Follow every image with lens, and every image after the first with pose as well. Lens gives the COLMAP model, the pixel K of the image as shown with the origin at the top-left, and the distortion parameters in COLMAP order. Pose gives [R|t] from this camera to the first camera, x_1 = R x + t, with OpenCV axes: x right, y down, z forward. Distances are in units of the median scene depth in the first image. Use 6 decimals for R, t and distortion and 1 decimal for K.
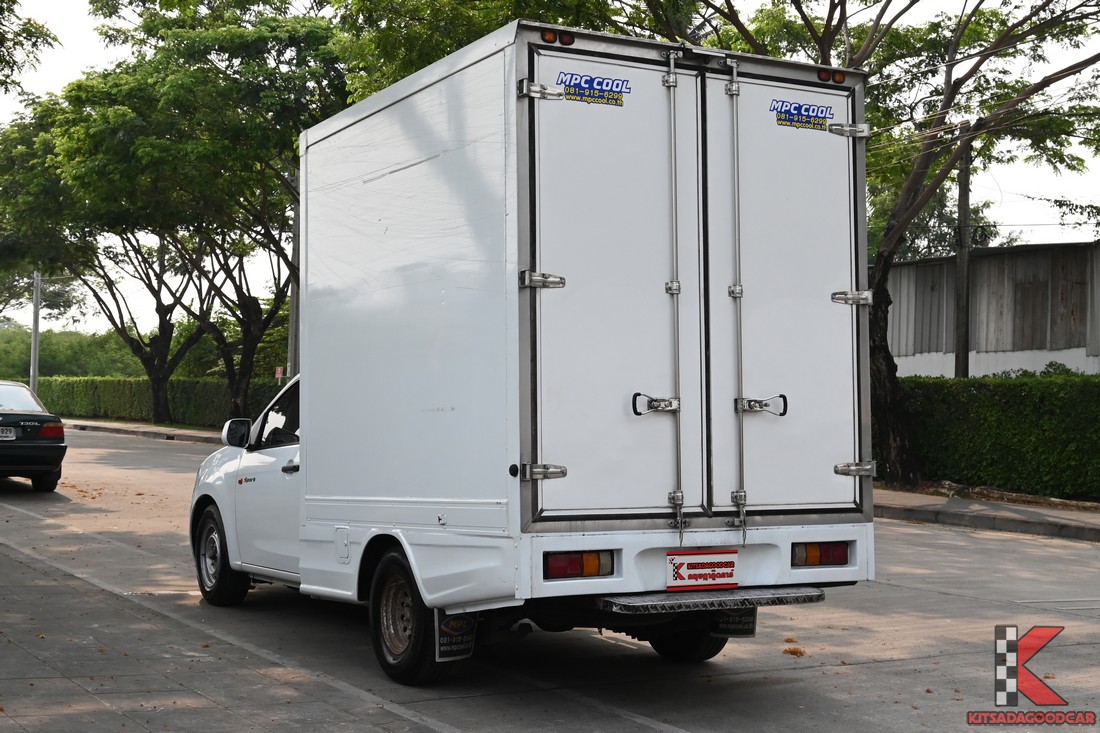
lens RADIAL K [[1602.3, 0, 550.0], [0, 1602.3, 366.5], [0, 0, 1]] dist [-0.004187, 0.006827]
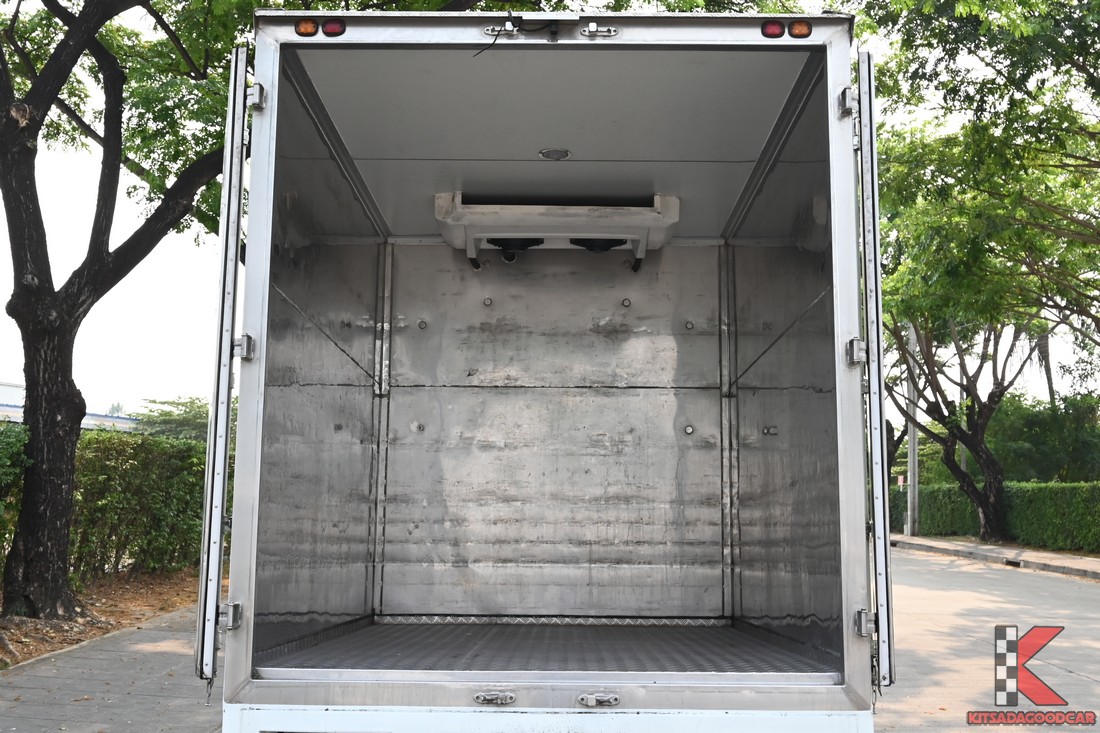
lens RADIAL K [[1231.3, 0, 550.0], [0, 1231.3, 366.5], [0, 0, 1]] dist [-0.023416, 0.026938]
pose [[0.864550, -0.060166, -0.498932, 0.360220], [0.014334, 0.995356, -0.095191, 0.008294], [0.502342, 0.075146, 0.861397, 0.548096]]
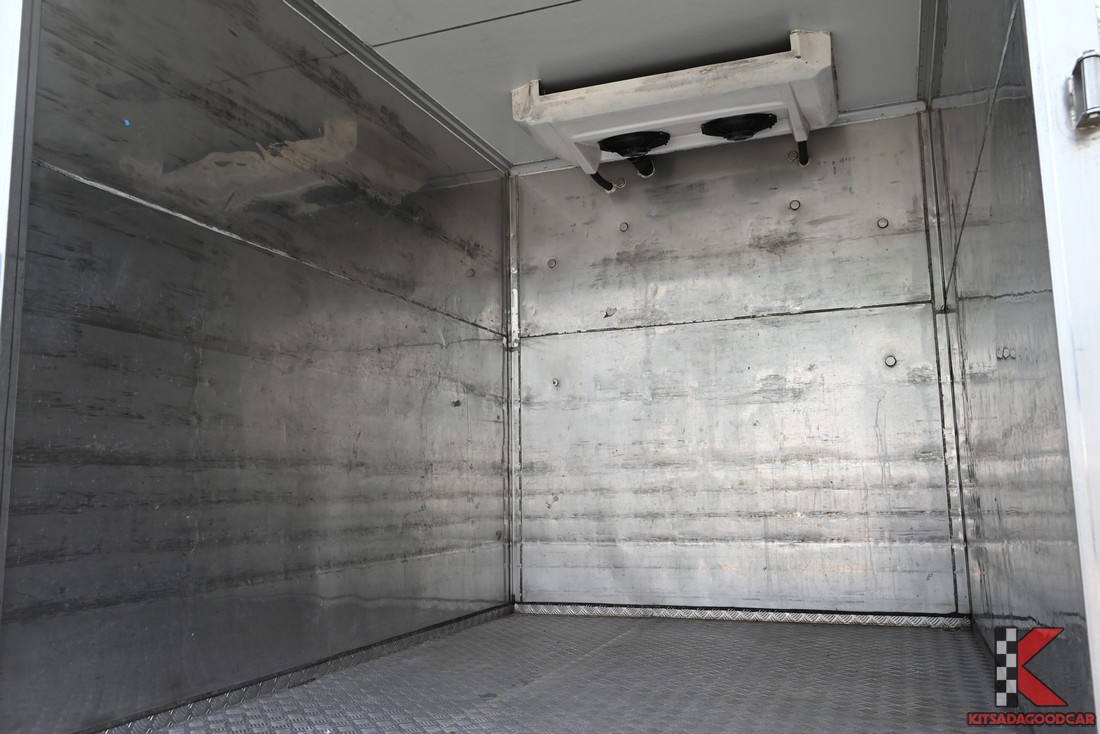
lens RADIAL K [[890.6, 0, 550.0], [0, 890.6, 367.0], [0, 0, 1]] dist [-0.012095, 0.002036]
pose [[0.620599, -0.108031, -0.776651, 0.300776], [0.060519, 0.994109, -0.089921, 0.006846], [0.781789, 0.008803, 0.623481, 0.769407]]
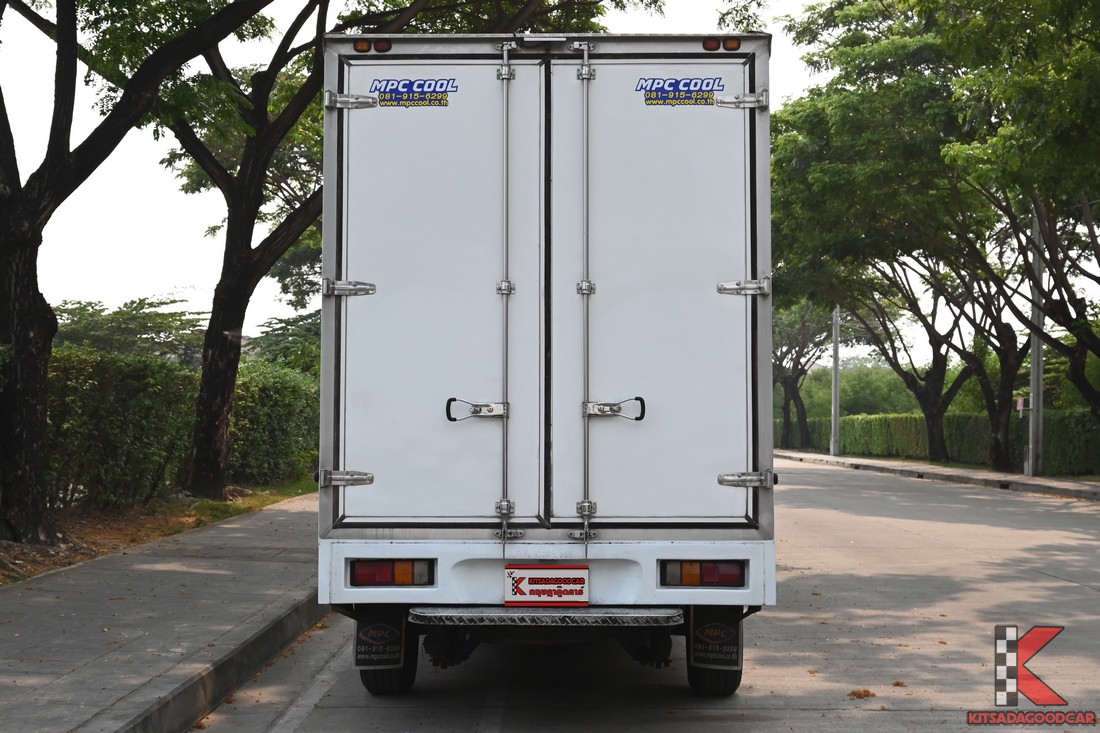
lens RADIAL K [[1711.0, 0, 550.0], [0, 1711.0, 366.5], [0, 0, 1]] dist [-0.006097, 0.004265]
pose [[0.861589, -0.034524, -0.506431, 0.610442], [0.023092, 0.999317, -0.028837, 0.027603], [0.507080, 0.013151, 0.861798, 0.130875]]
